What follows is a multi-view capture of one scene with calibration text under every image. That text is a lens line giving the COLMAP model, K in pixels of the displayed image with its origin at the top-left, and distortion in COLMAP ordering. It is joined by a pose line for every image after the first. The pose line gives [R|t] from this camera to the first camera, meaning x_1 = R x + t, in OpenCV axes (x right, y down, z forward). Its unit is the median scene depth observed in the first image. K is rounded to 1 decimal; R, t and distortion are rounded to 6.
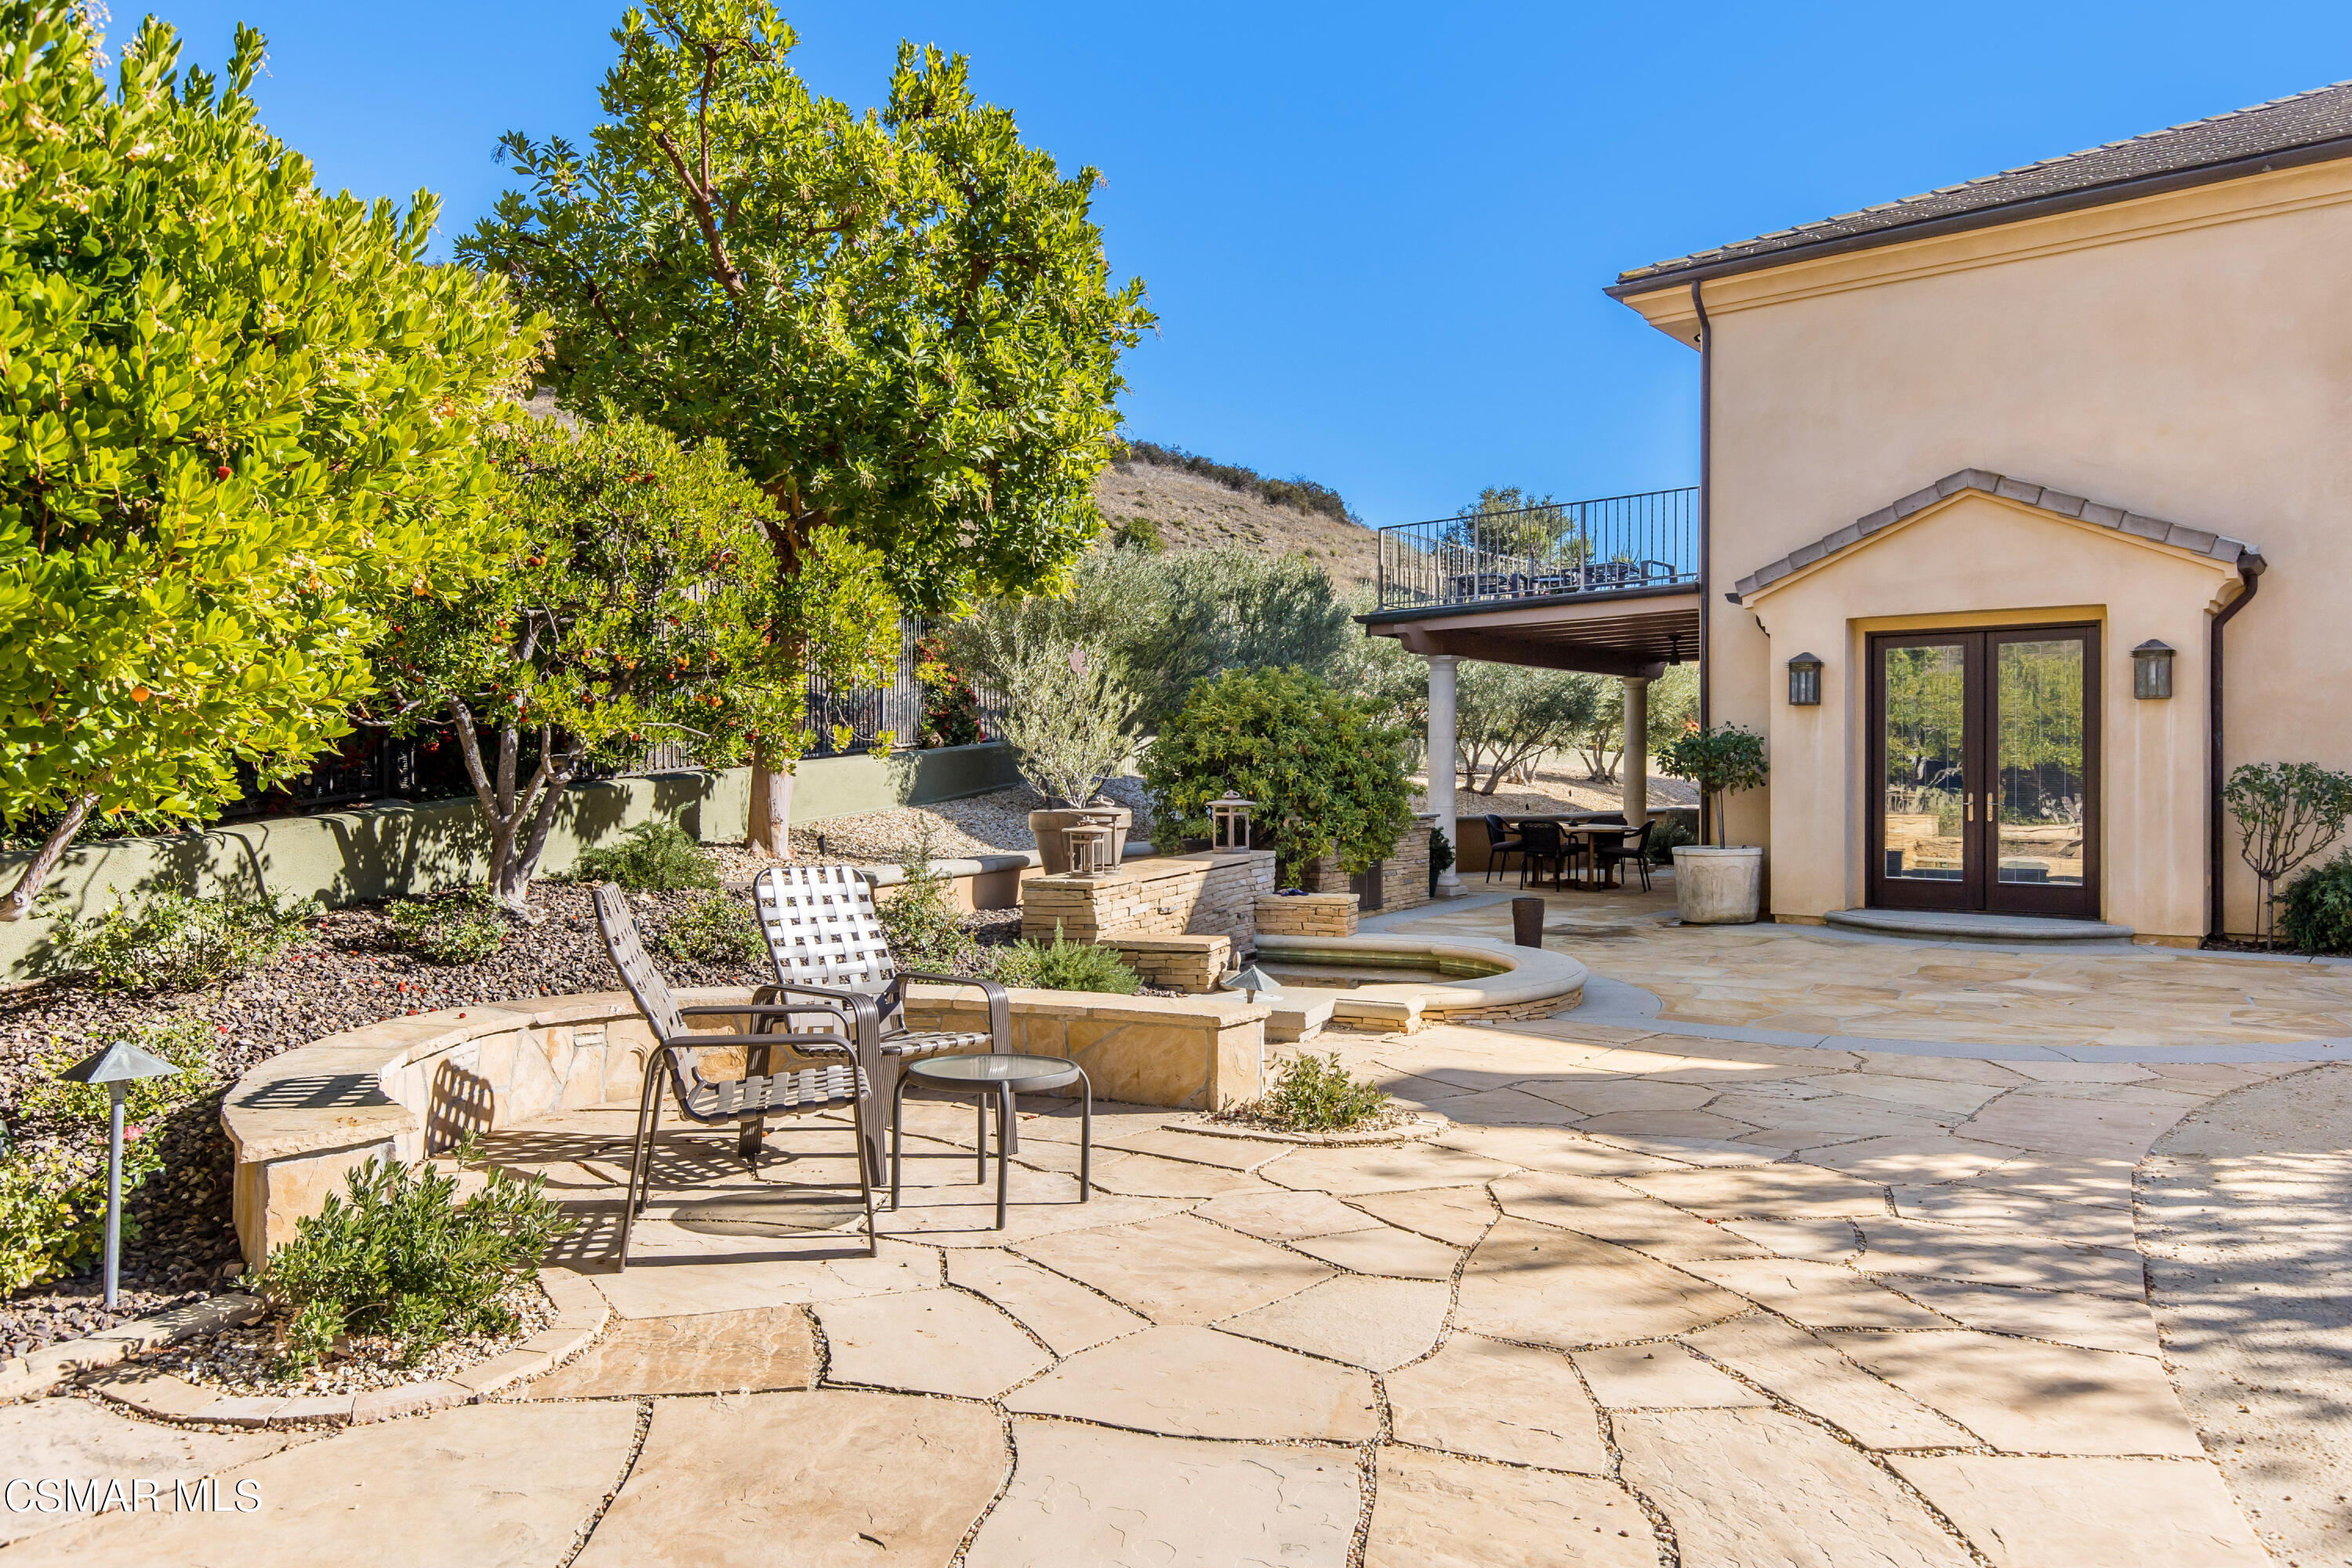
lens RADIAL K [[1507.4, 0, 1176.0], [0, 1507.4, 784.0], [0, 0, 1]] dist [-0.000807, -0.000558]
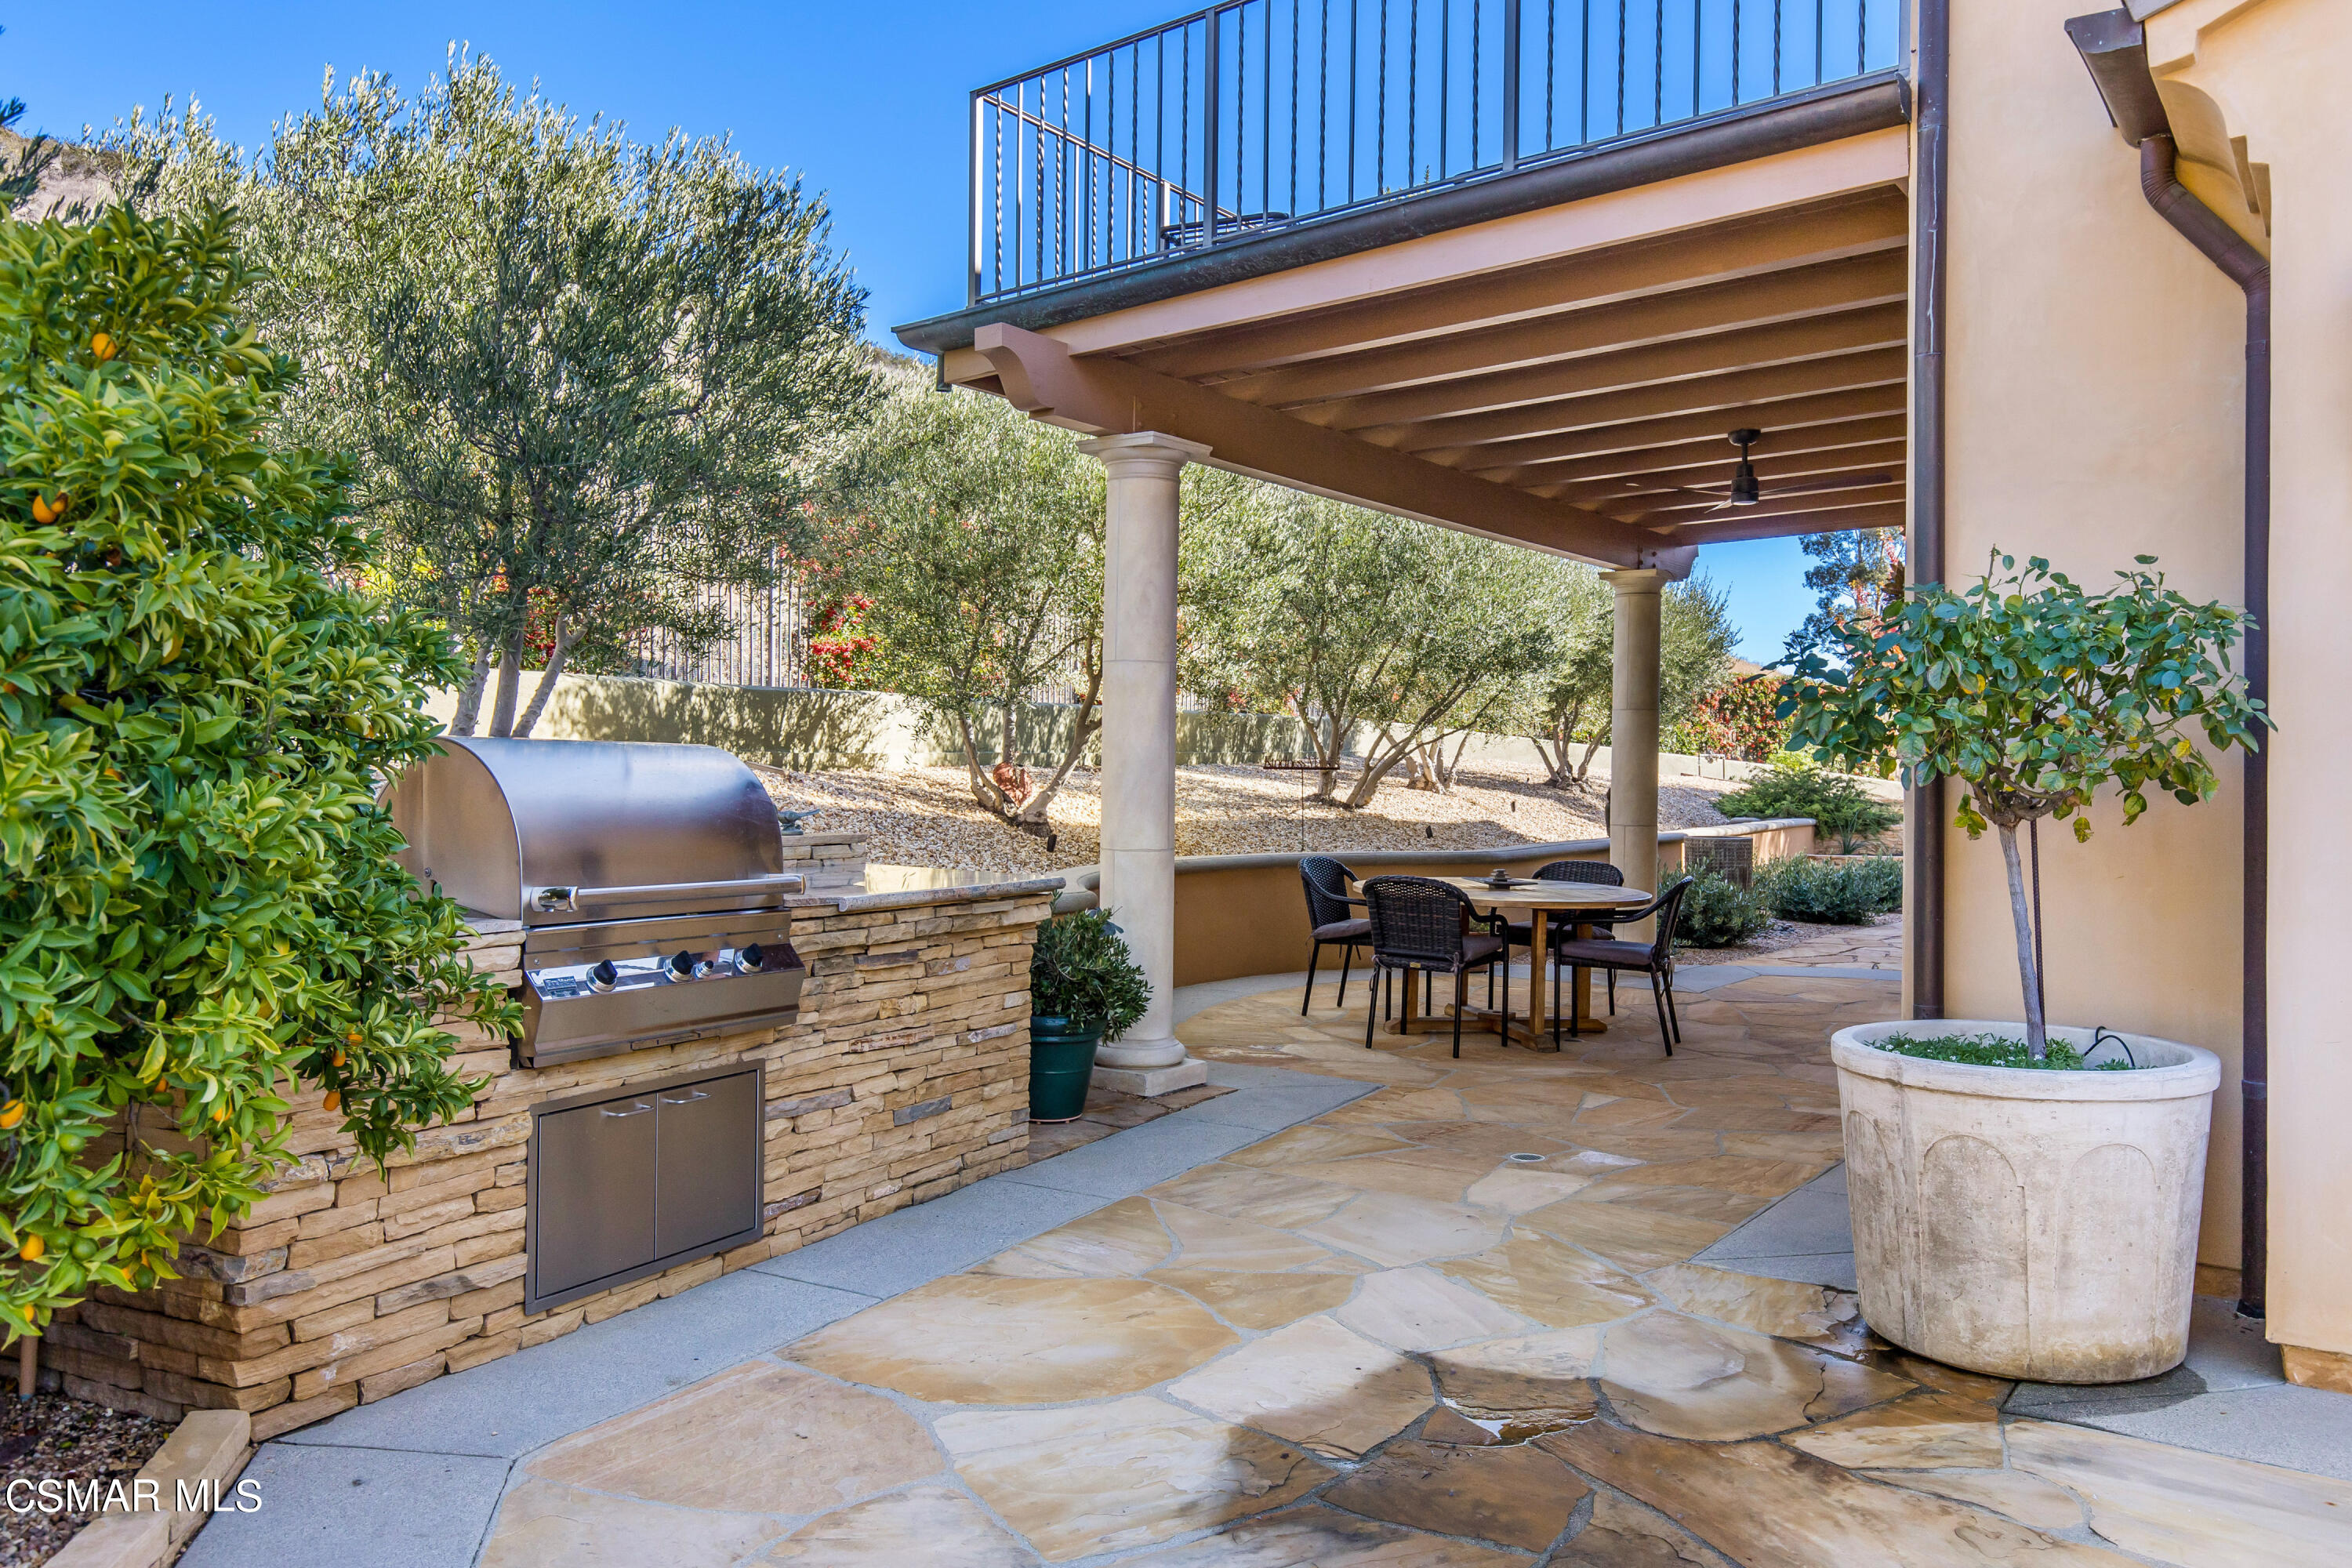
lens RADIAL K [[1507.4, 0, 1176.0], [0, 1507.4, 784.0], [0, 0, 1]] dist [-0.000807, -0.000558]
pose [[0.999767, 0.007889, 0.020080, 0.149521], [-0.007795, 0.999958, -0.004749, 0.001285], [-0.020117, 0.004592, 0.999787, 0.524201]]
